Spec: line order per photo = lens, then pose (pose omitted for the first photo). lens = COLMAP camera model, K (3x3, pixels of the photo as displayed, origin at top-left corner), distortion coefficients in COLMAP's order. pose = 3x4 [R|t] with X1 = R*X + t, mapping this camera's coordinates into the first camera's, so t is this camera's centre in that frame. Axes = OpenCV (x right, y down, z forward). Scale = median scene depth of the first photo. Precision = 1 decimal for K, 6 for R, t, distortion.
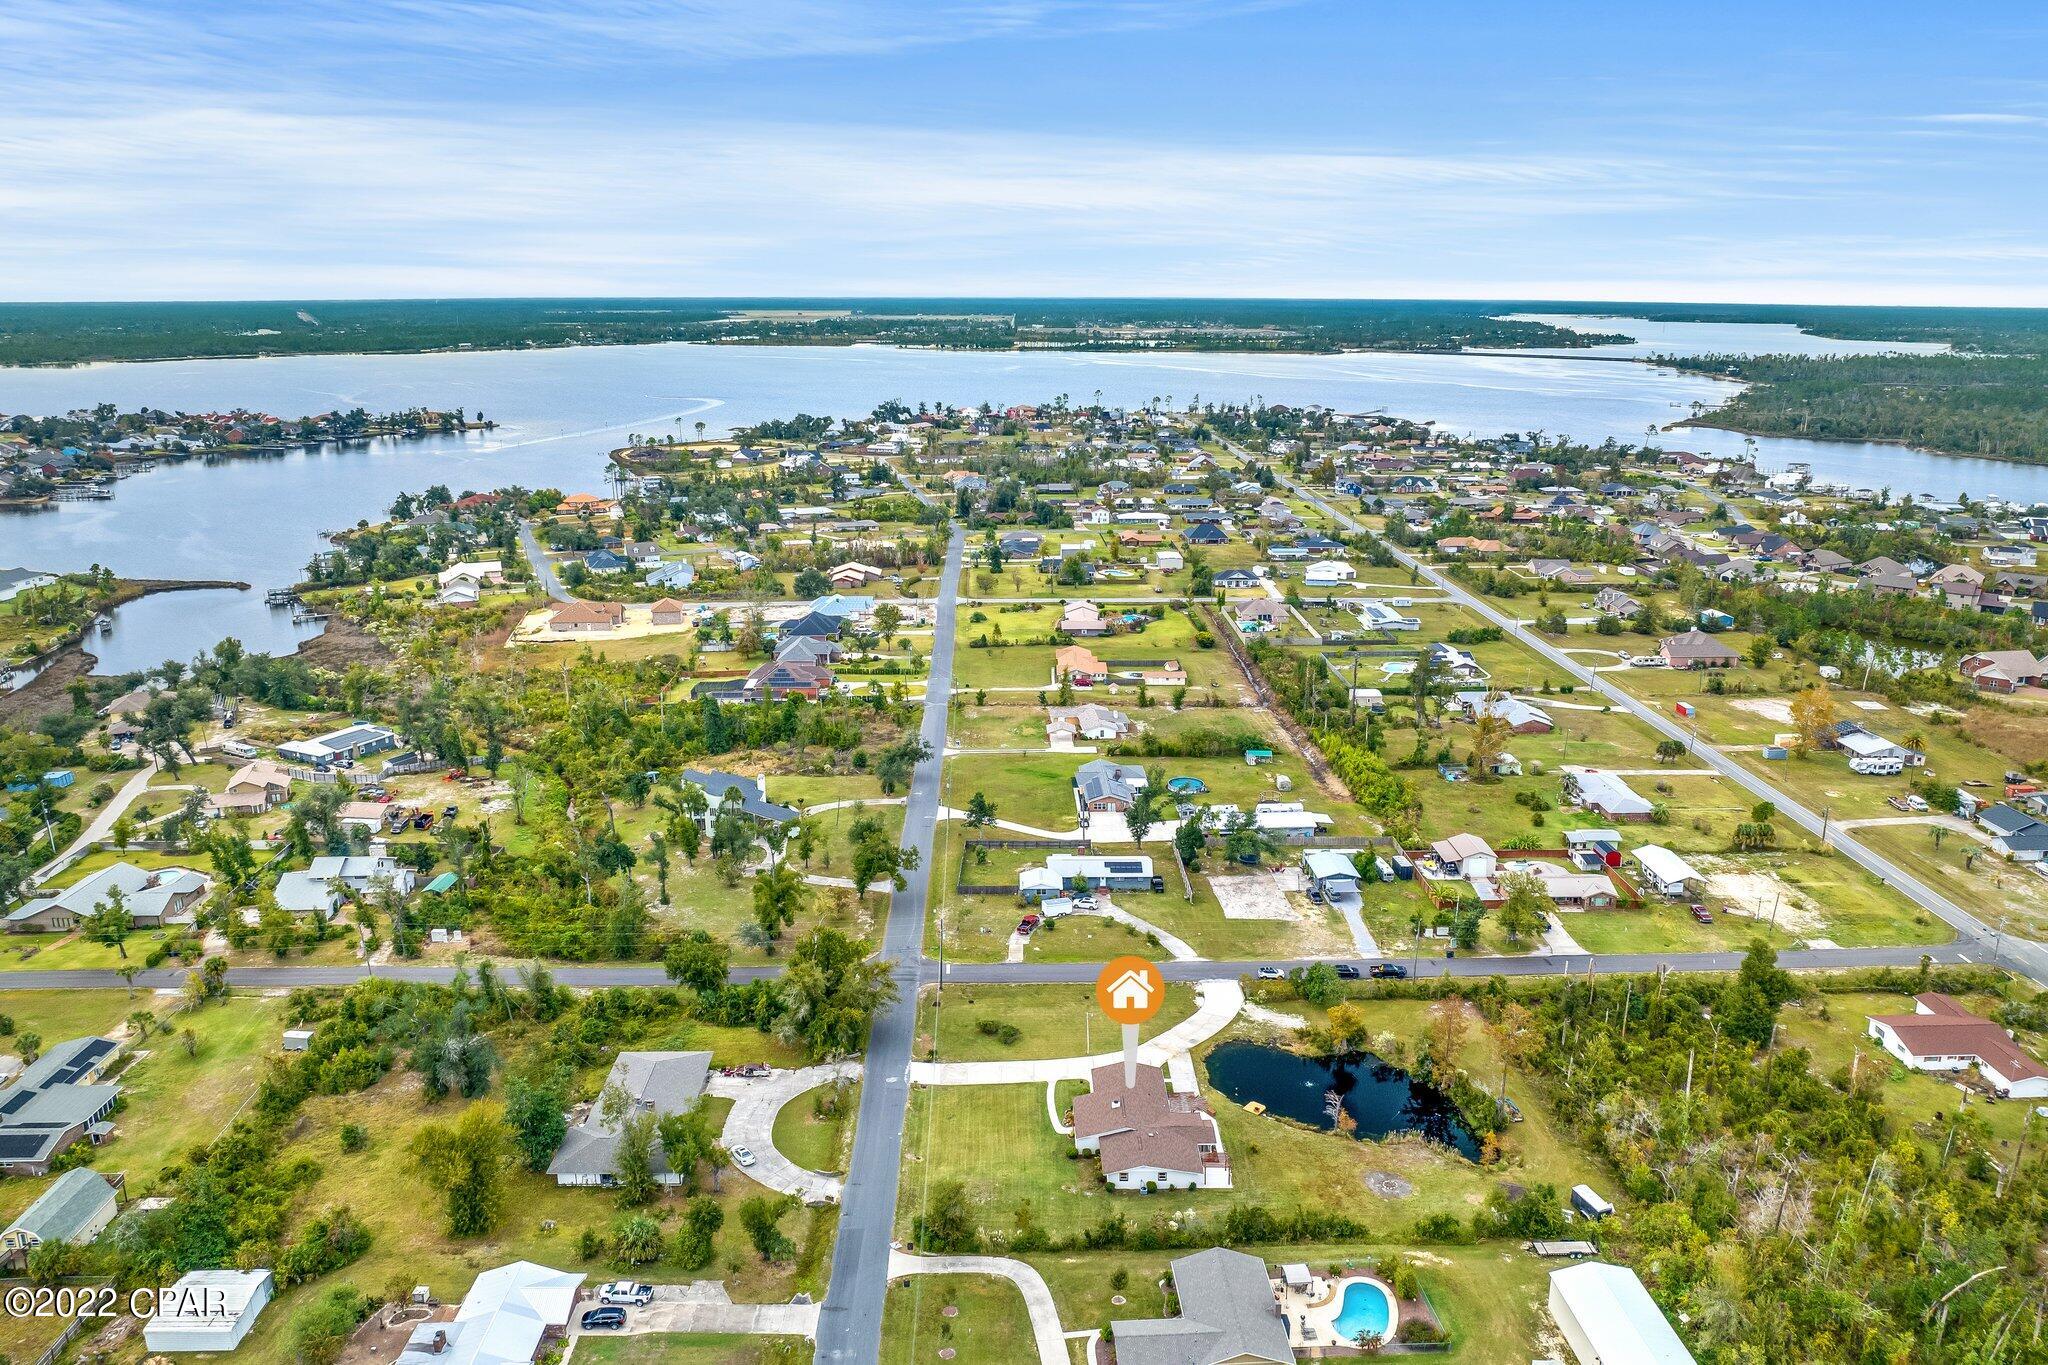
lens RADIAL K [[1448.5, 0, 1024.0], [0, 1448.5, 682.5], [0, 0, 1]] dist [-0.029053, 0.000426]
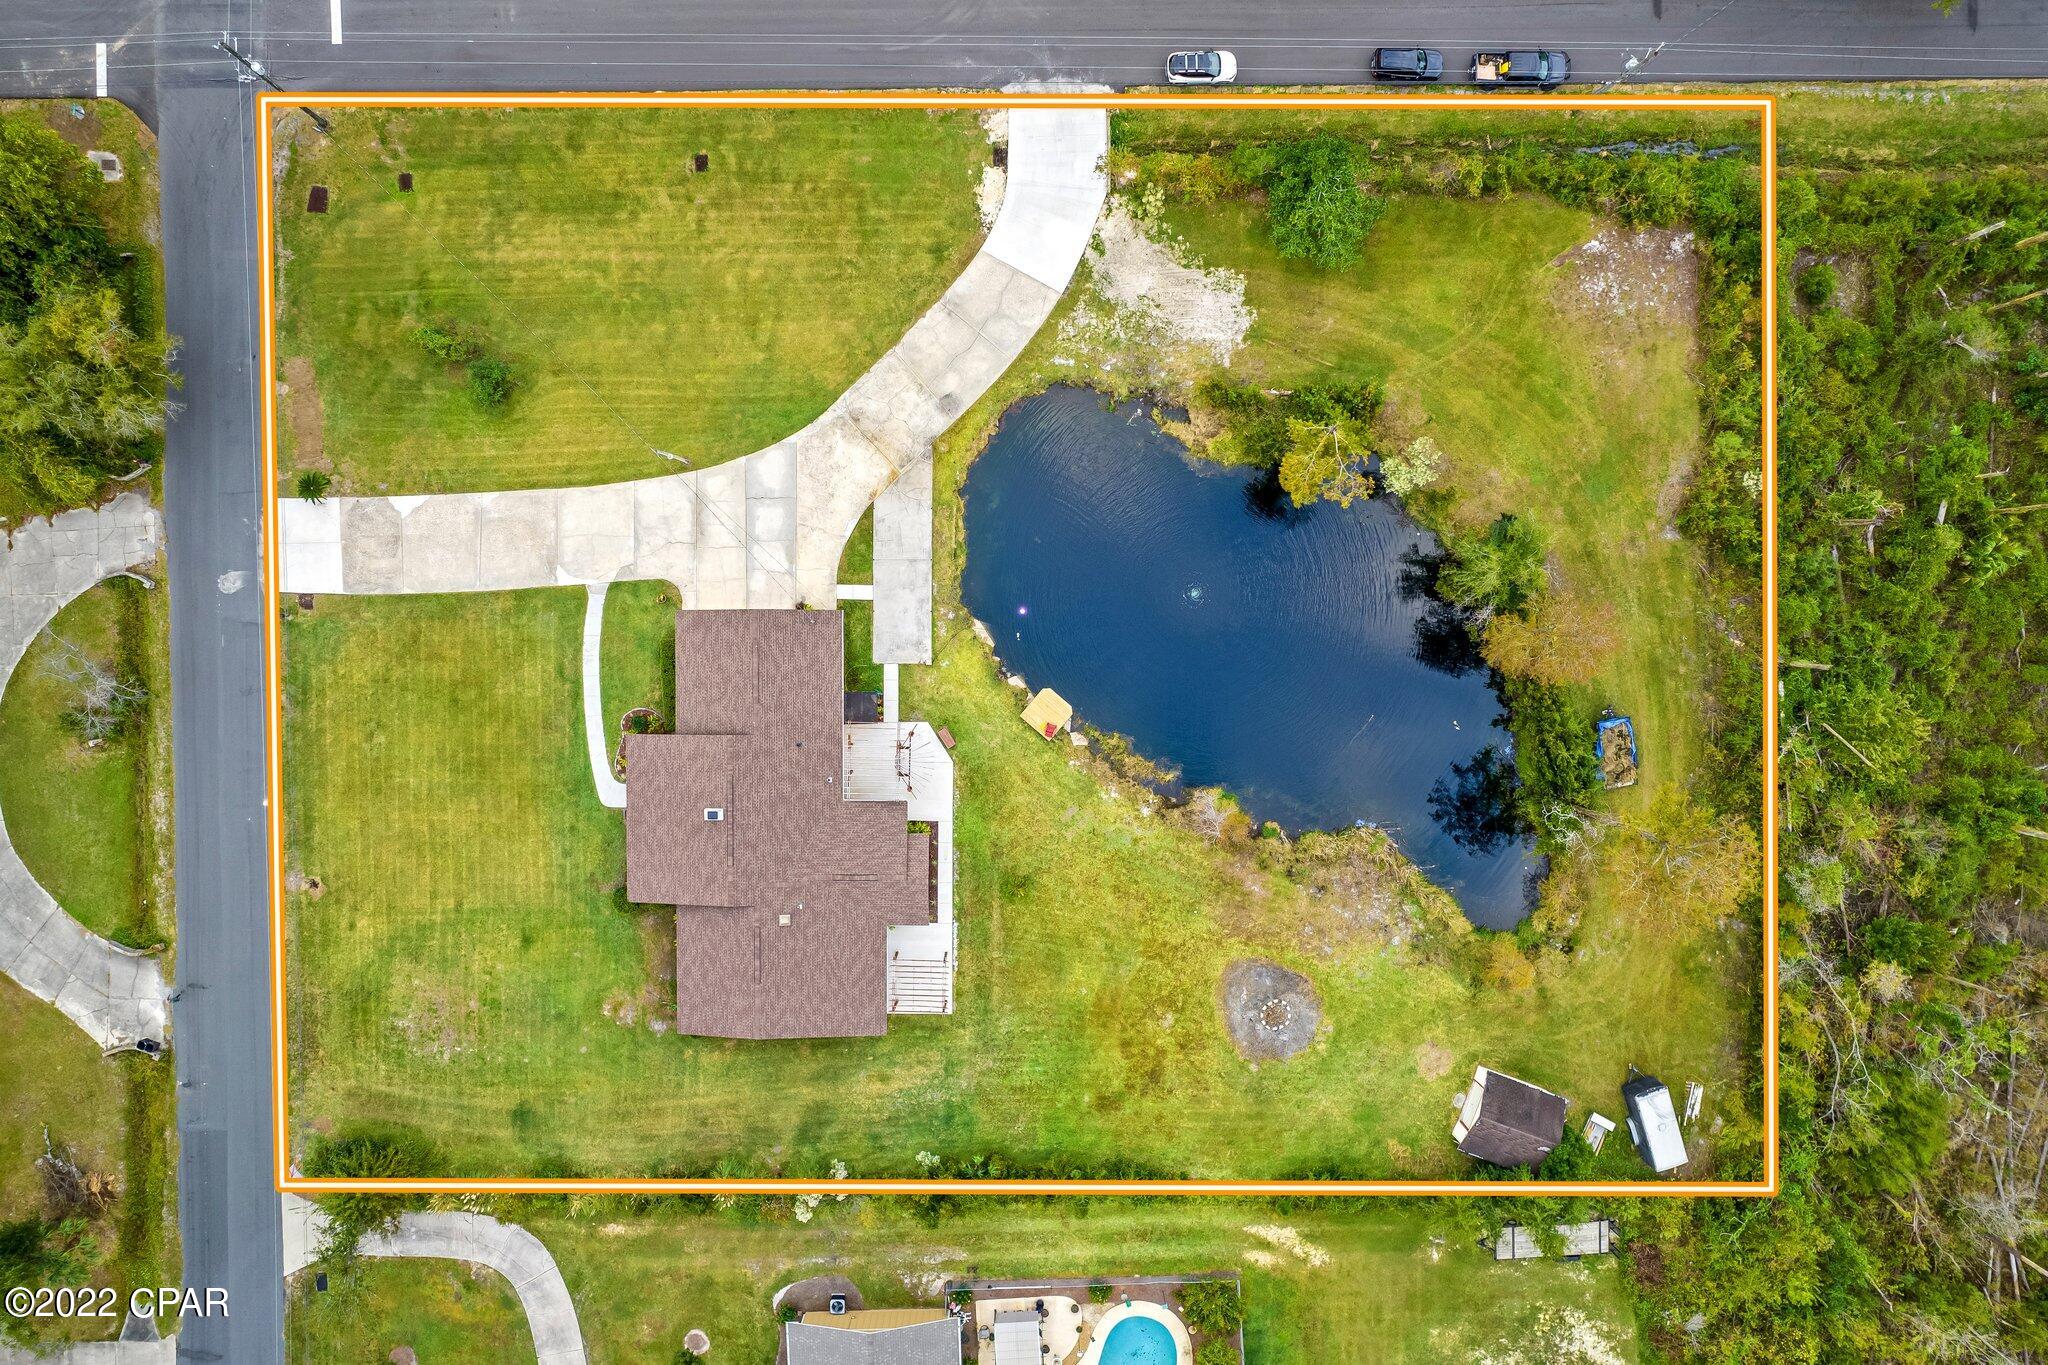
lens RADIAL K [[1448.5, 0, 1024.0], [0, 1448.5, 682.5], [0, 0, 1]] dist [-0.029053, 0.000426]
pose [[0.999796, 0.014207, -0.014386, 0.149730], [0.010484, 0.244125, 0.969687, -0.130643], [0.017289, -0.969640, 0.243926, 0.848487]]
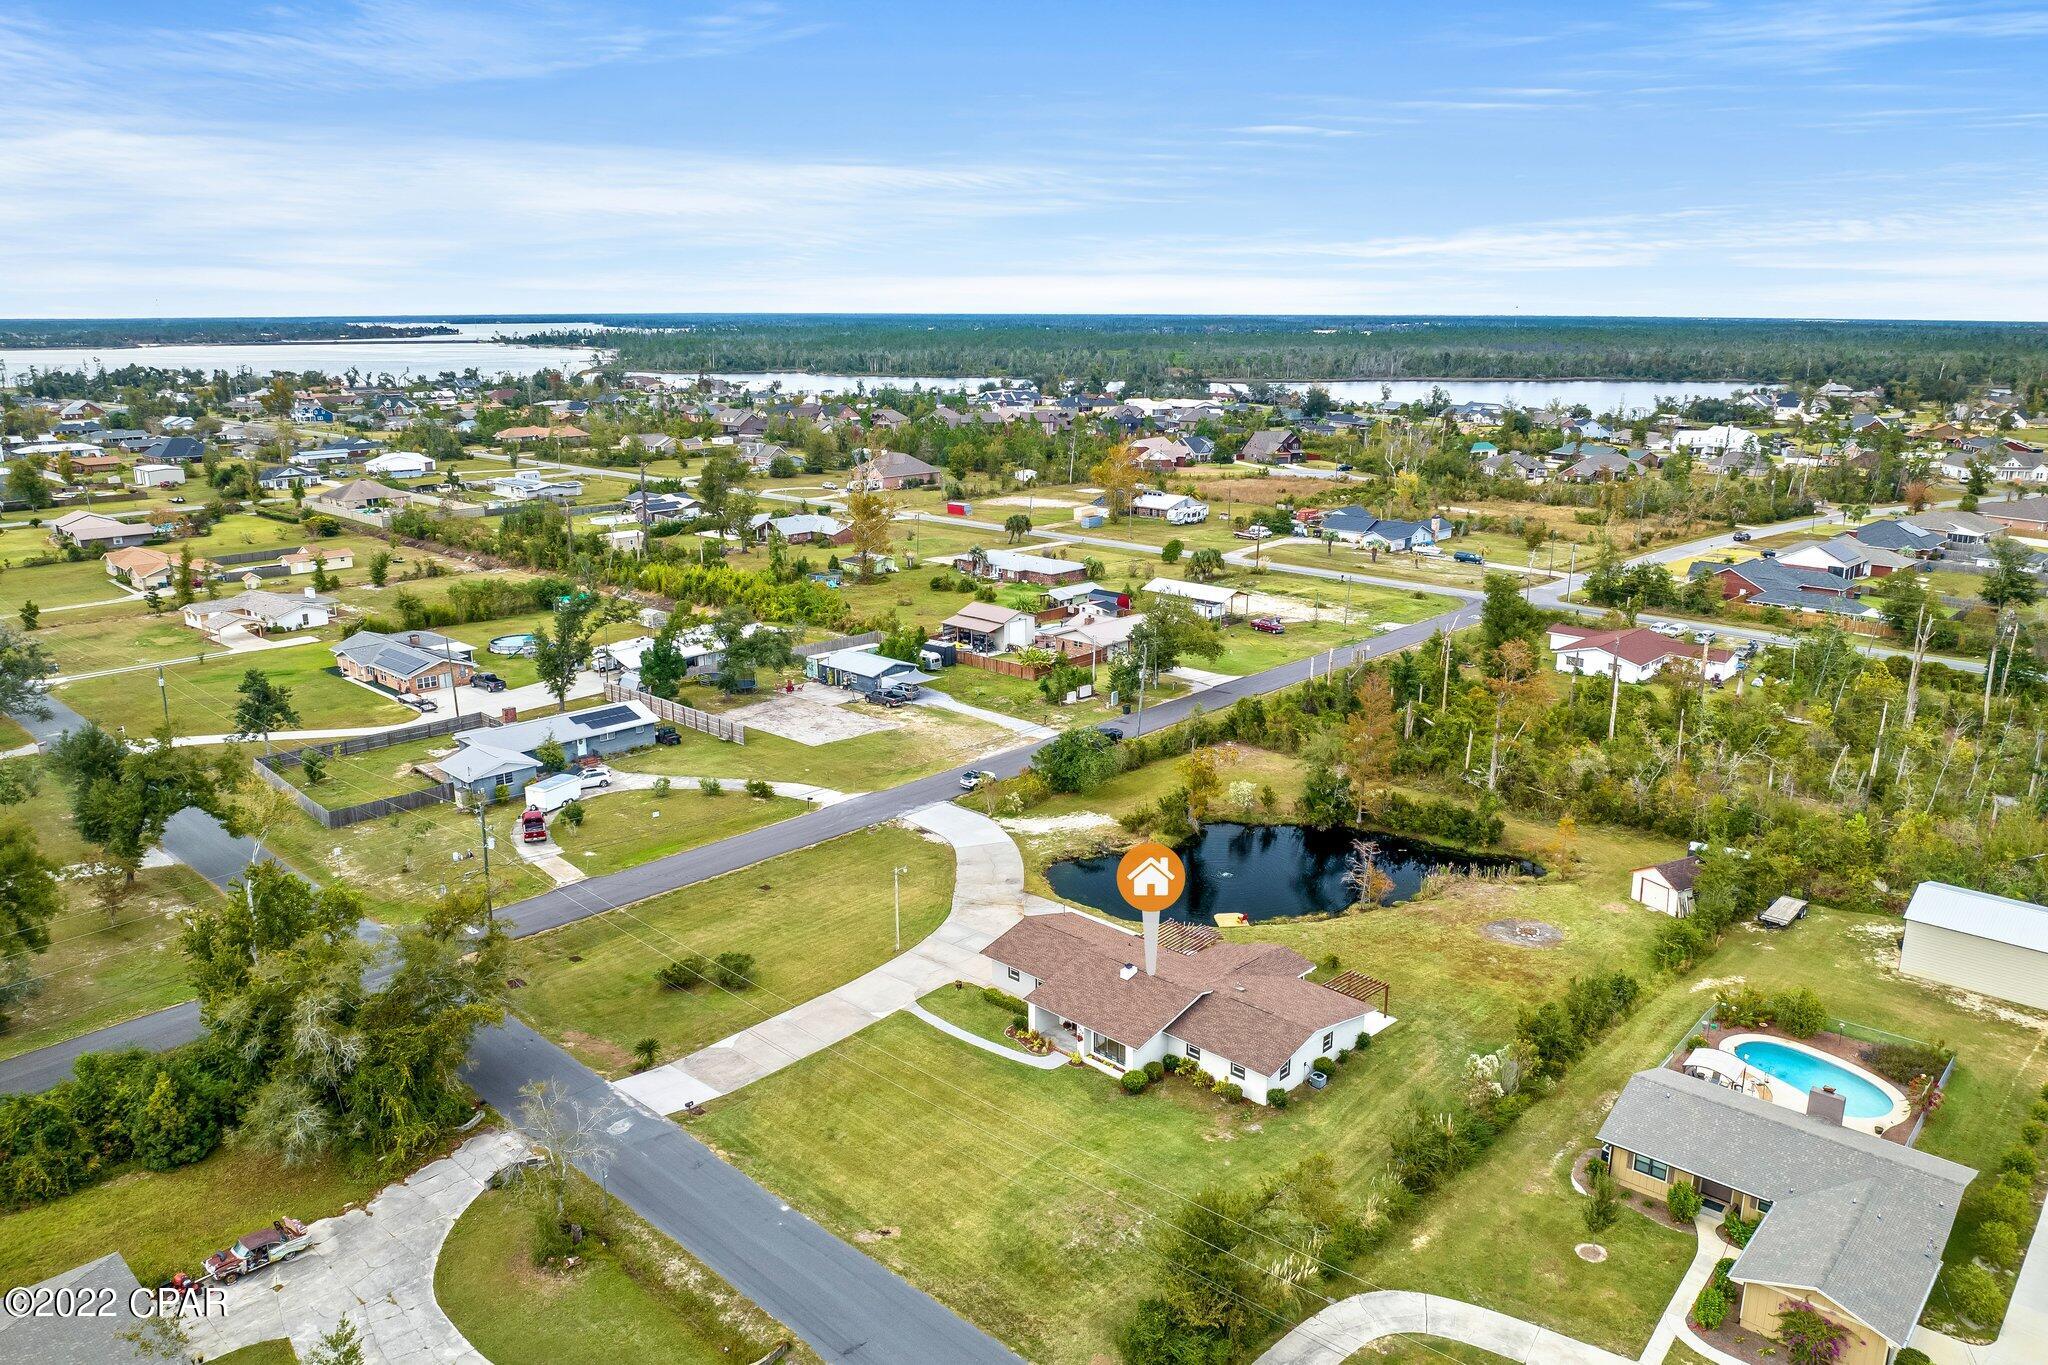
lens RADIAL K [[1448.5, 0, 1024.0], [0, 1448.5, 682.5], [0, 0, 1]] dist [-0.029053, 0.000426]
pose [[0.708391, -0.177309, 0.683186, -0.266544], [0.186464, 0.980557, 0.061144, 0.140287], [-0.680744, 0.084076, 0.727680, 0.587139]]
